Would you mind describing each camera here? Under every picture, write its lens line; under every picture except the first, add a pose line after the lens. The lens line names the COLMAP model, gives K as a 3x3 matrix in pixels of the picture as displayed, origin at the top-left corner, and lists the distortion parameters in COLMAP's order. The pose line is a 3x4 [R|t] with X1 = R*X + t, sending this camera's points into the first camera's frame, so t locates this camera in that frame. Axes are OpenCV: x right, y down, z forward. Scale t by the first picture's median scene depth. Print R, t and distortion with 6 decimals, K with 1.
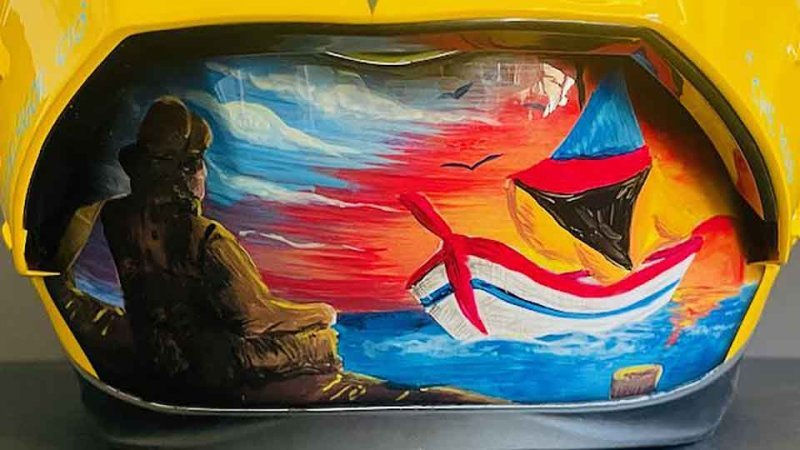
lens RADIAL K [[1199.0, 0, 400.0], [0, 1199.0, 225.0], [0, 0, 1]] dist [0.127949, -0.027638]
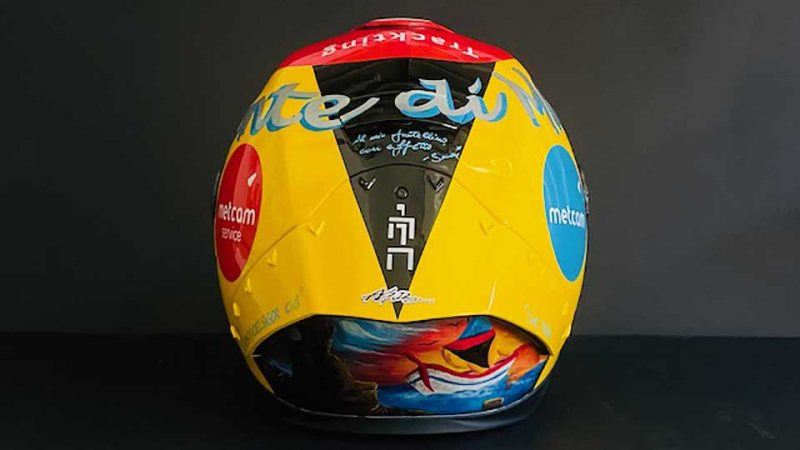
lens RADIAL K [[1199.0, 0, 400.0], [0, 1199.0, 225.0], [0, 0, 1]] dist [0.127949, -0.027638]
pose [[0.999685, 0.012409, 0.021809, -0.065418], [-0.015230, 0.990815, 0.134366, -0.630823], [-0.019941, -0.134656, 0.990692, -1.580823]]
